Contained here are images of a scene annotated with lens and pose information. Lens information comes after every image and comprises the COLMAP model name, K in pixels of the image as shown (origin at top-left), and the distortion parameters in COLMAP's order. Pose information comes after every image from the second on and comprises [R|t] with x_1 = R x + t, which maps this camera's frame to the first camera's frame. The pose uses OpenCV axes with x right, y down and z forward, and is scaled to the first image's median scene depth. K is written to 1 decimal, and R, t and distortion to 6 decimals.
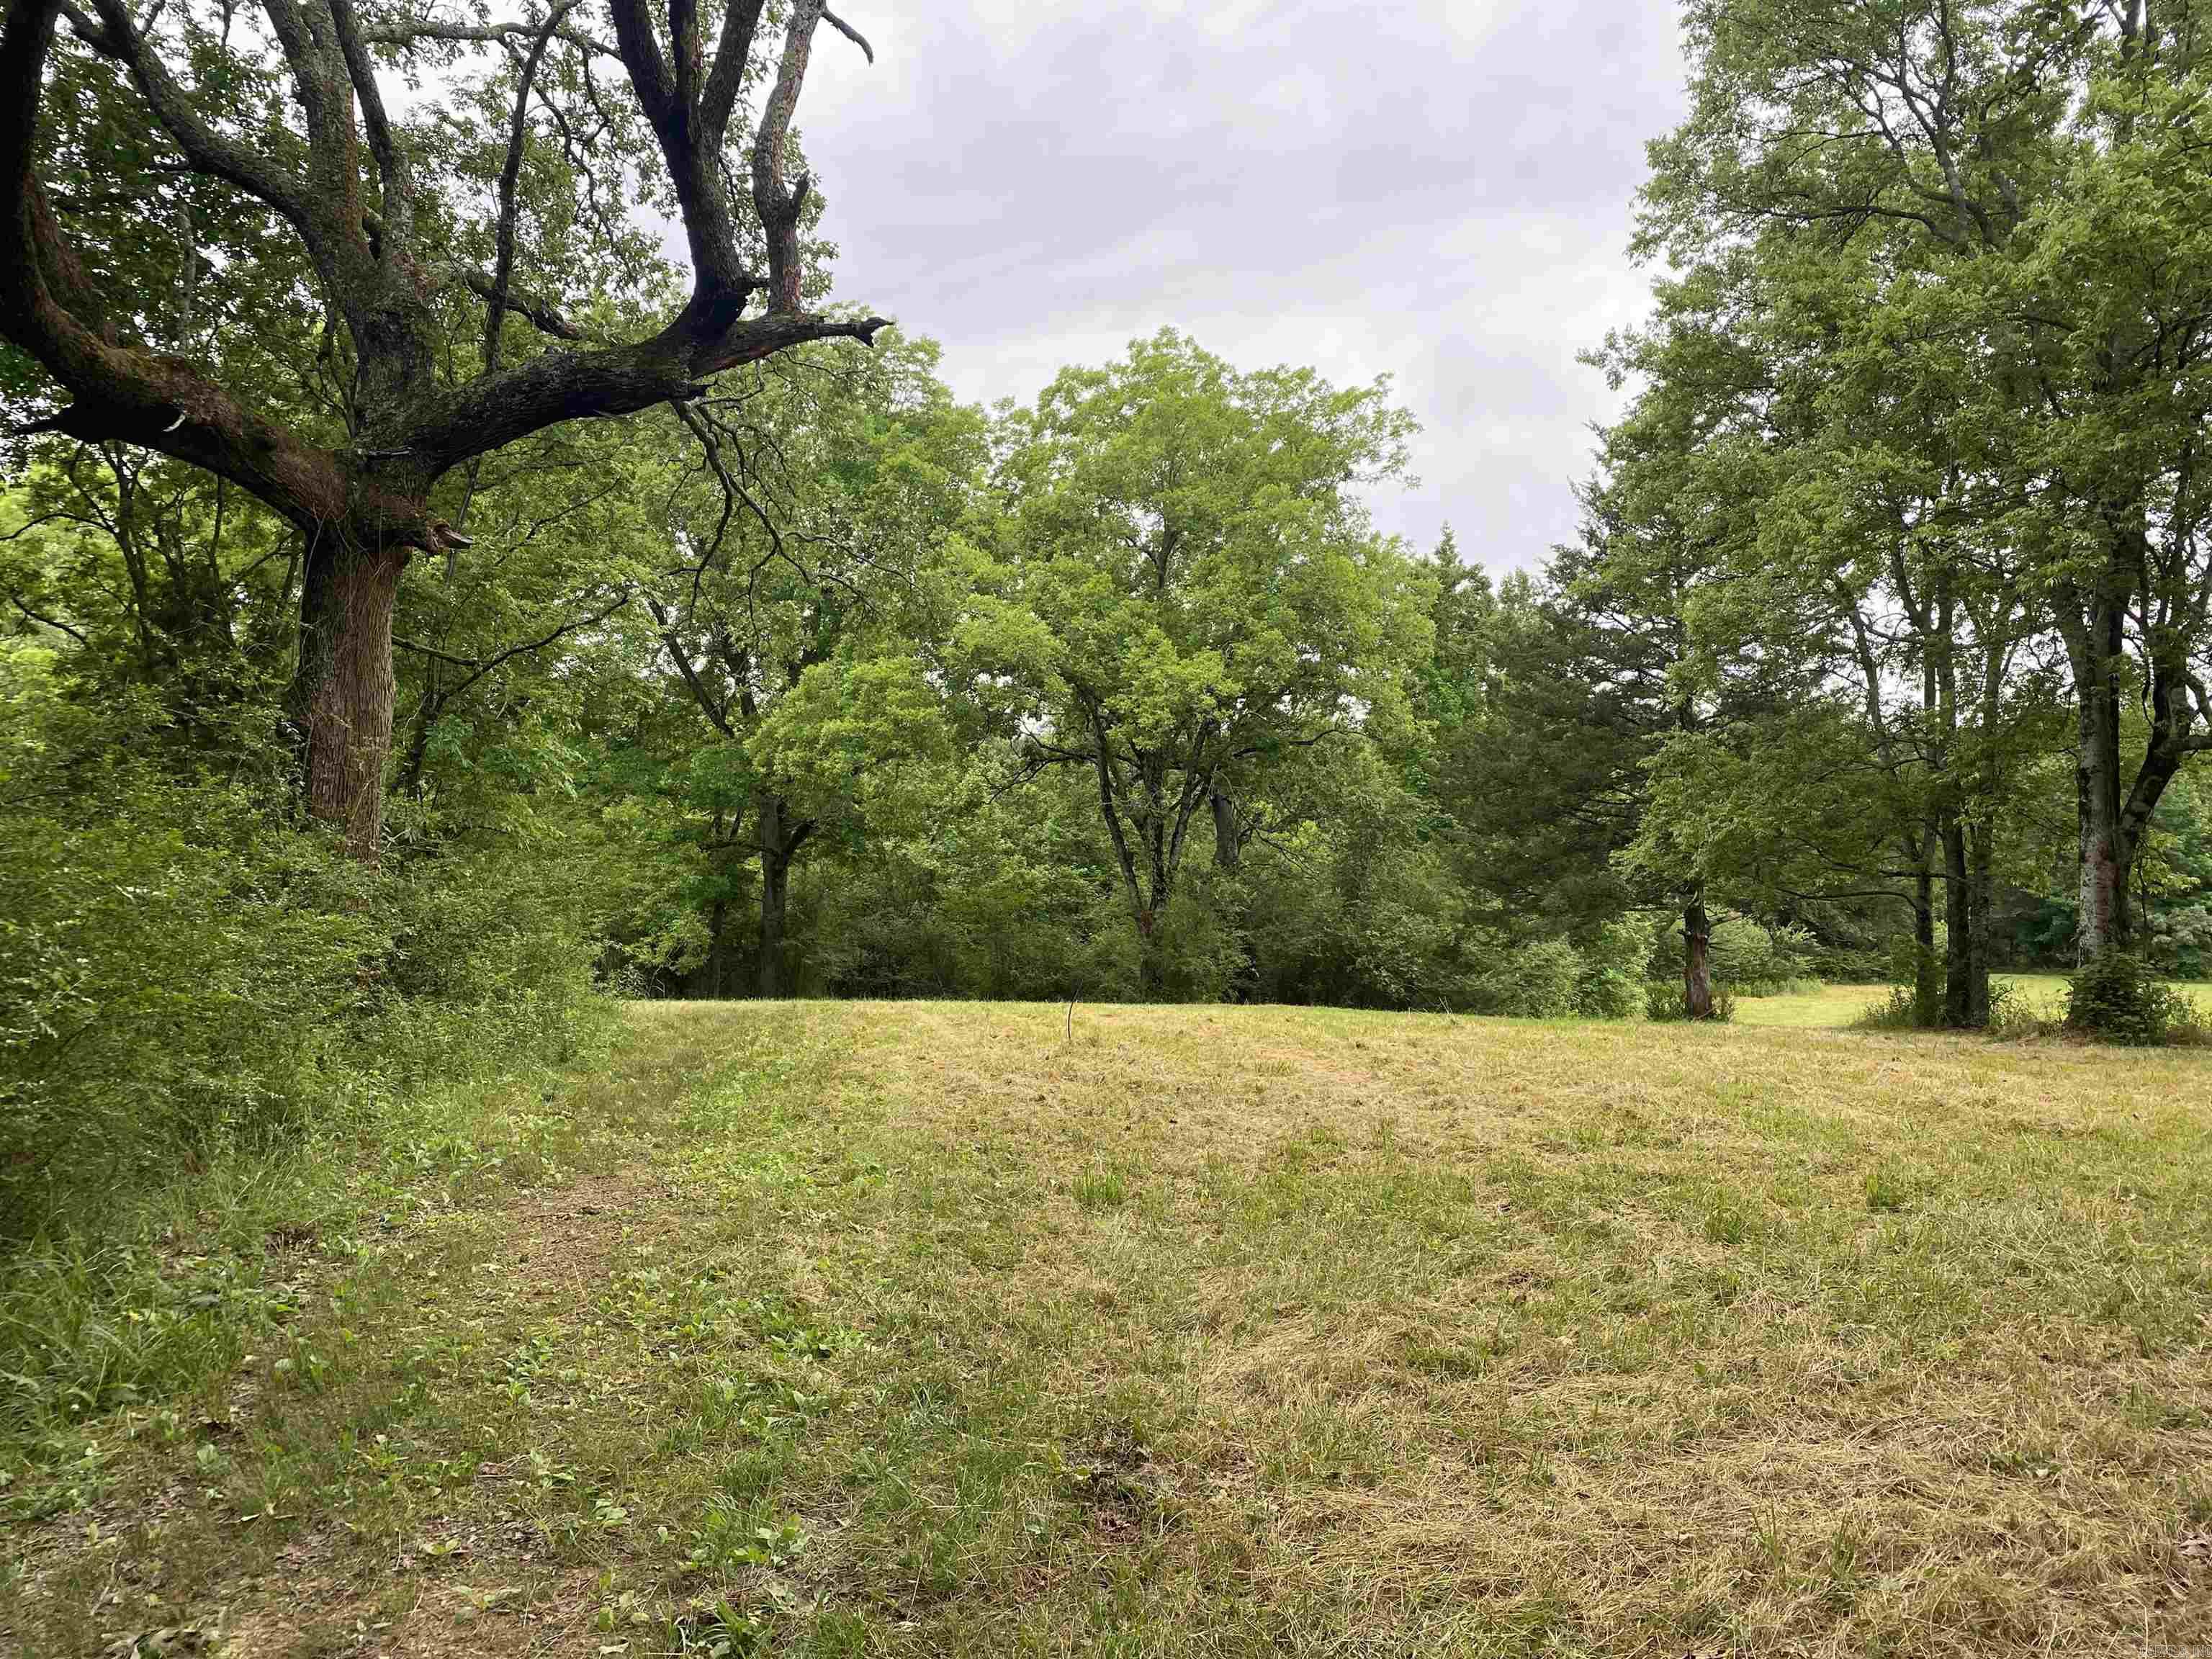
lens RADIAL K [[1721.4, 0, 1104.5], [0, 1721.4, 795.5], [0, 0, 1]] dist [0.098999, -0.097121]
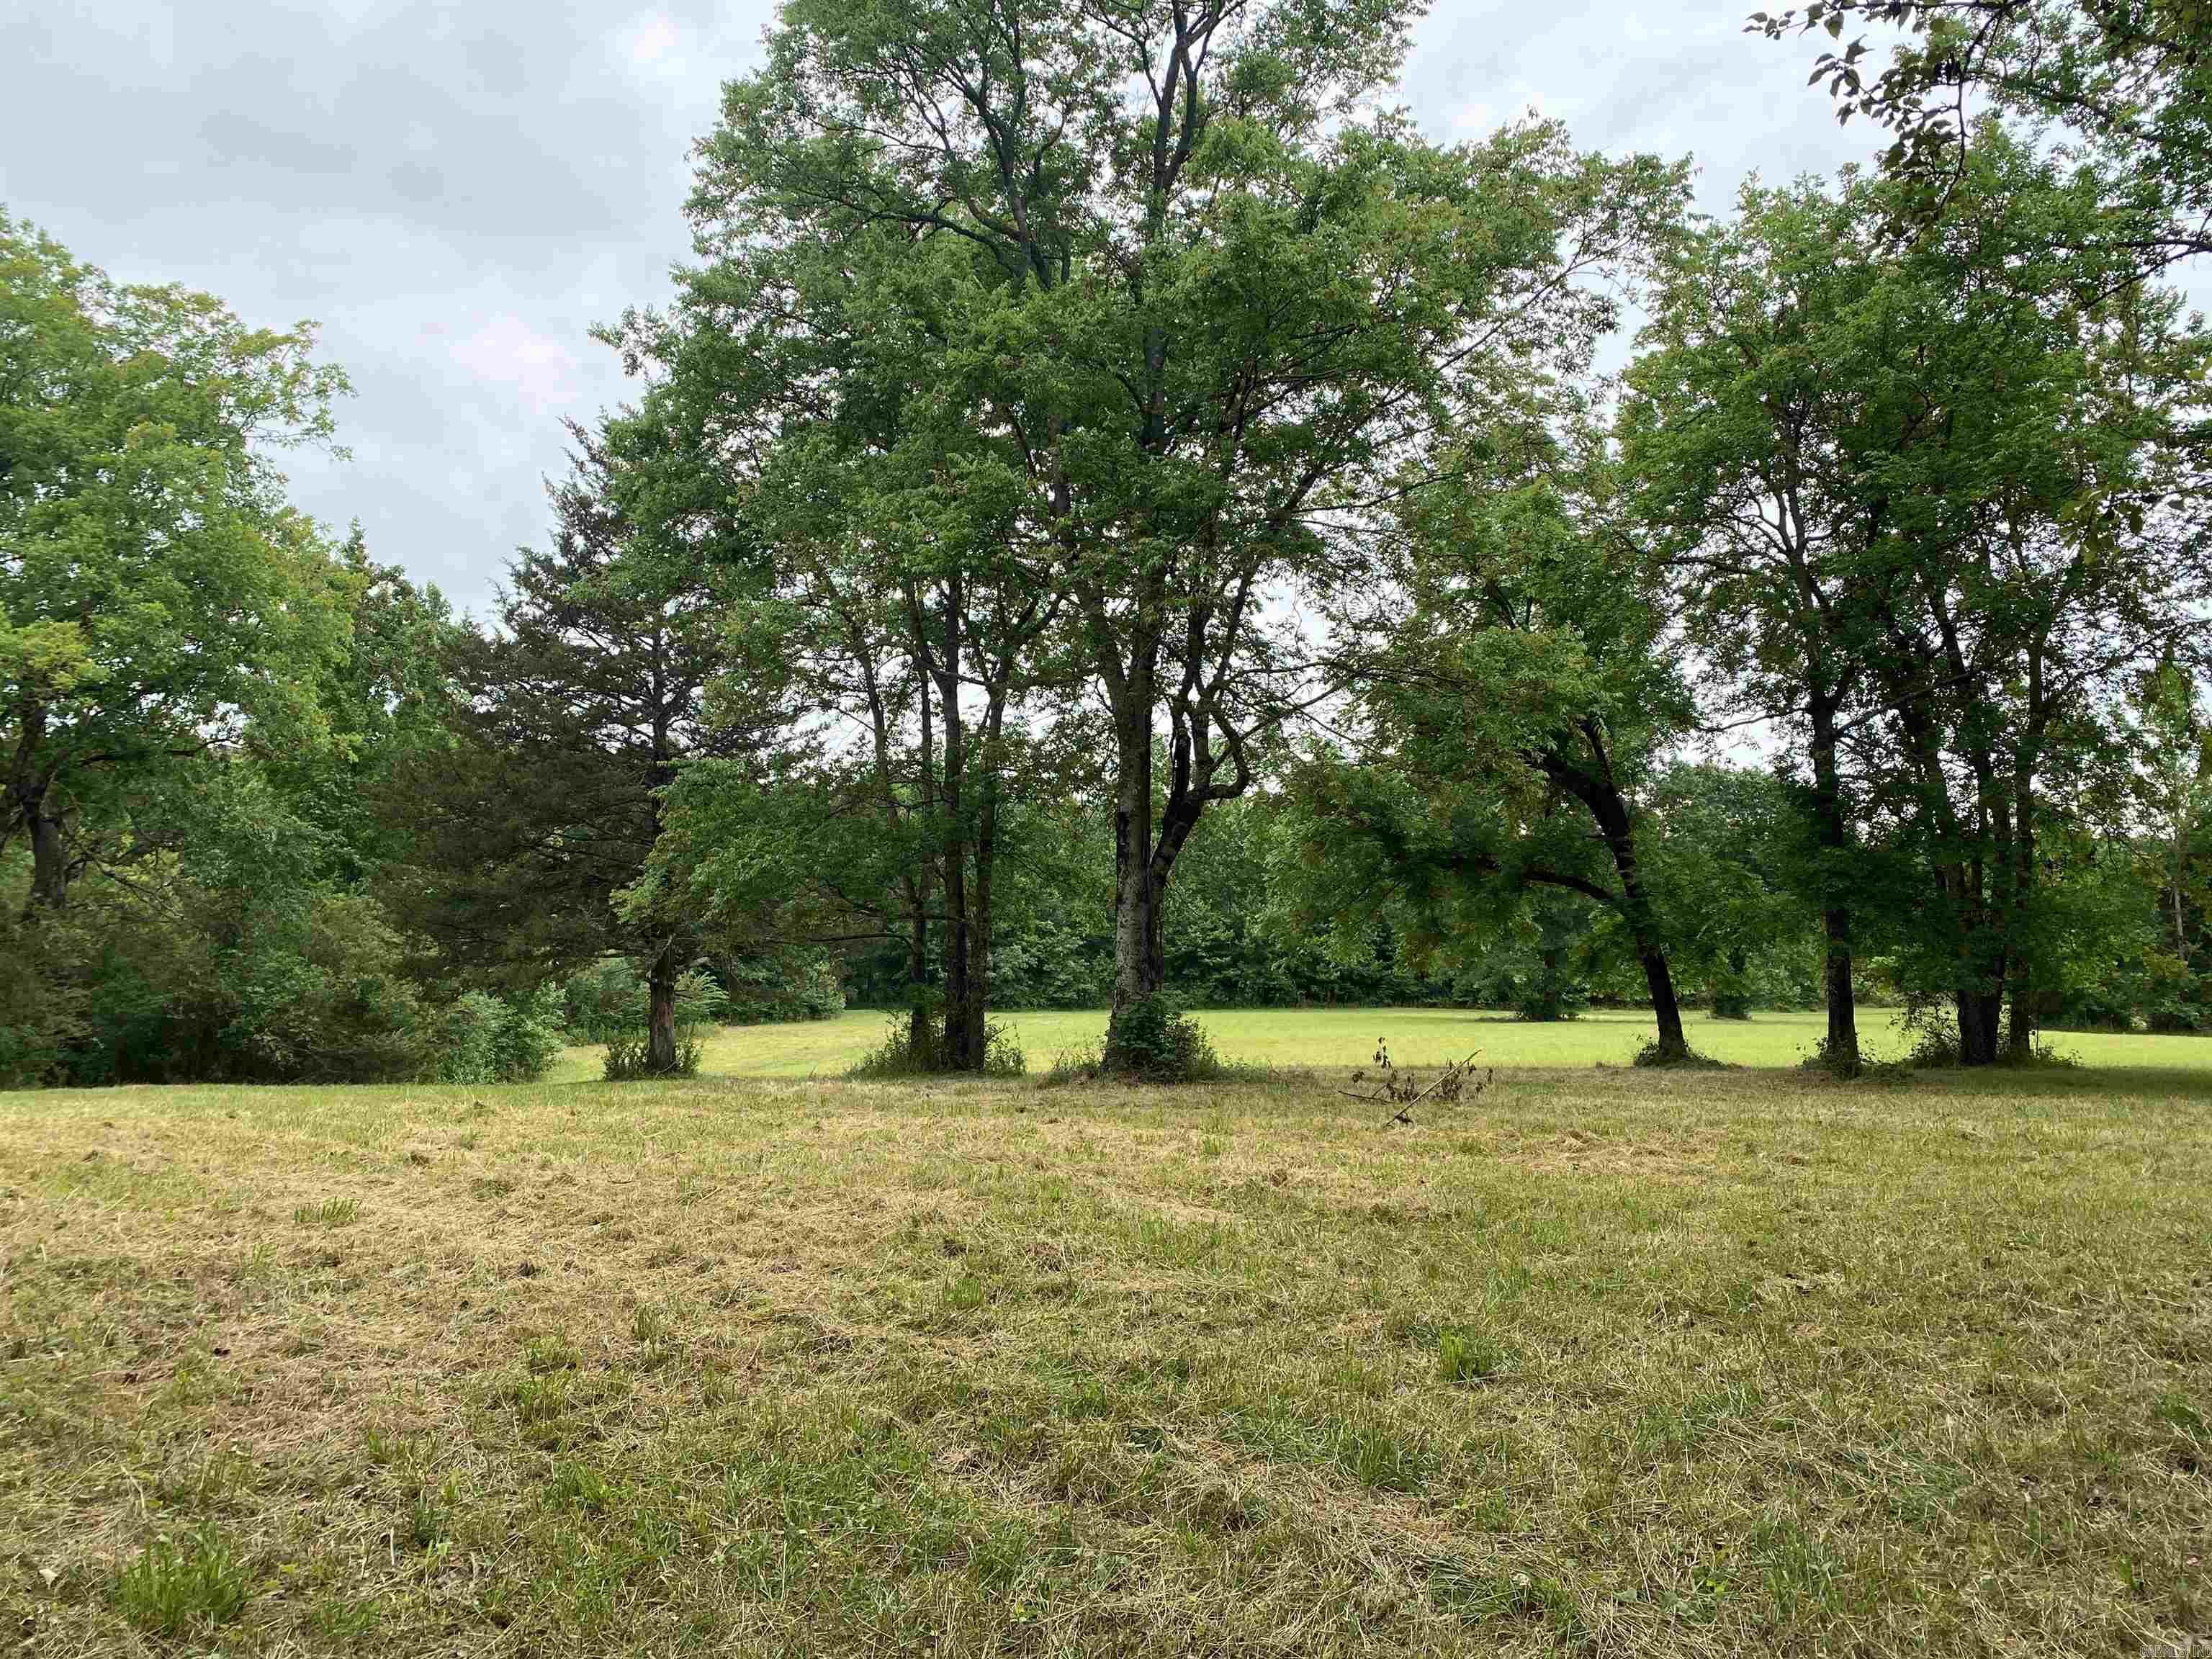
lens RADIAL K [[1721.4, 0, 1104.5], [0, 1721.4, 795.5], [0, 0, 1]] dist [0.098999, -0.097121]
pose [[0.805458, 0.047986, 0.590708, -0.021739], [-0.032608, 0.998795, -0.036676, 0.006015], [-0.591756, 0.010279, 0.806052, 0.100680]]
